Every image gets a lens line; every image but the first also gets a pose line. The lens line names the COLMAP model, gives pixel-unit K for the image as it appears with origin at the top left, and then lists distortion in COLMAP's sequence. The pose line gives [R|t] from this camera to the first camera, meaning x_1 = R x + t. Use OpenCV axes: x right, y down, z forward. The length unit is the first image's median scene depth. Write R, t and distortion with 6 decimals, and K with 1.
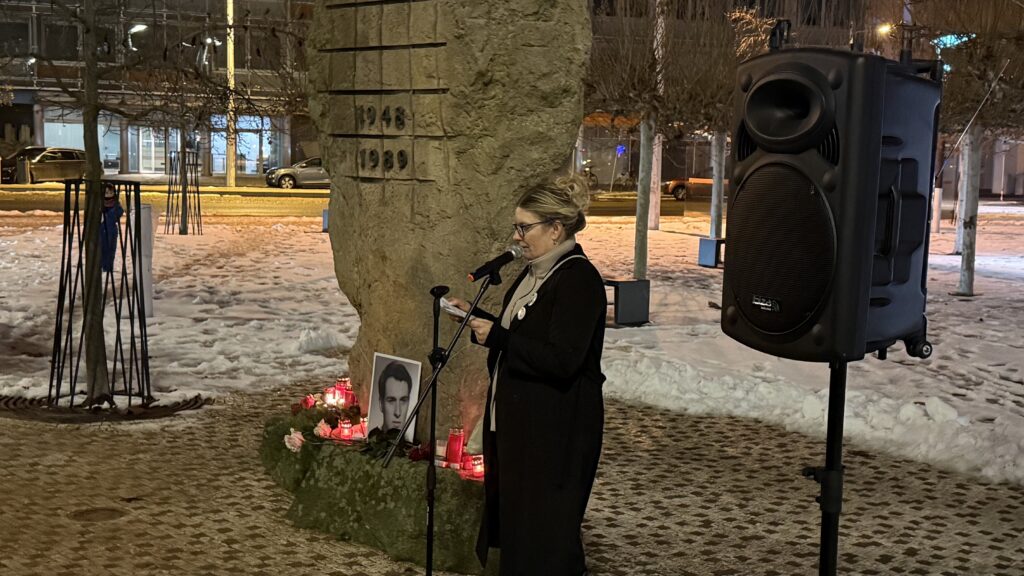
lens RADIAL K [[1302.9, 0, 516.7], [0, 1302.9, 296.5], [0, 0, 1]] dist [0.135651, 0.000000]
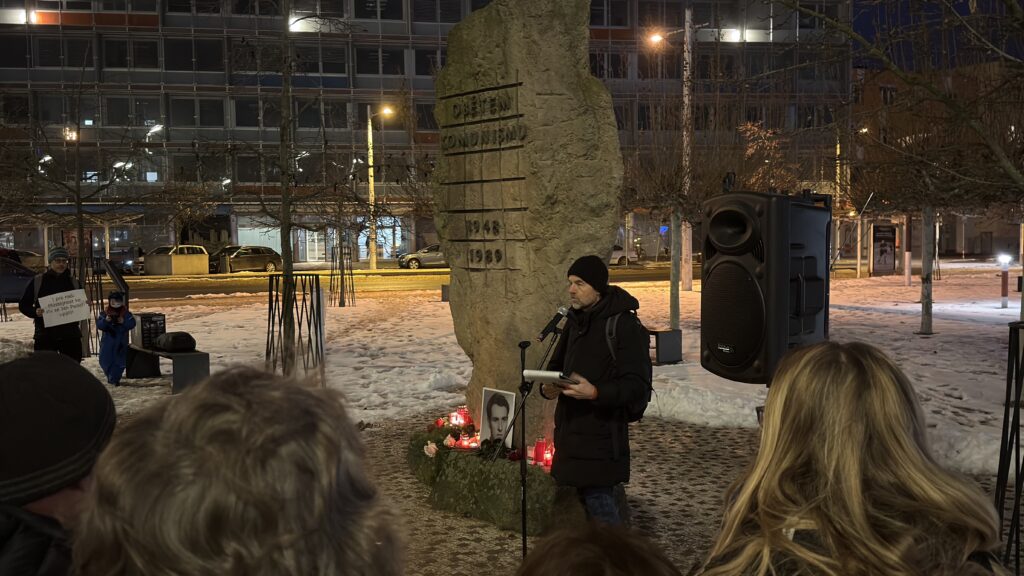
lens RADIAL K [[1061.3, 0, 518.5], [0, 1061.3, 280.1], [0, 0, 1]] dist [0.110758, 0.000000]
pose [[0.996974, -0.035342, -0.069230, 0.014164], [0.031200, 0.997709, -0.060024, -0.003577], [0.071193, 0.057682, 0.995793, -0.156268]]
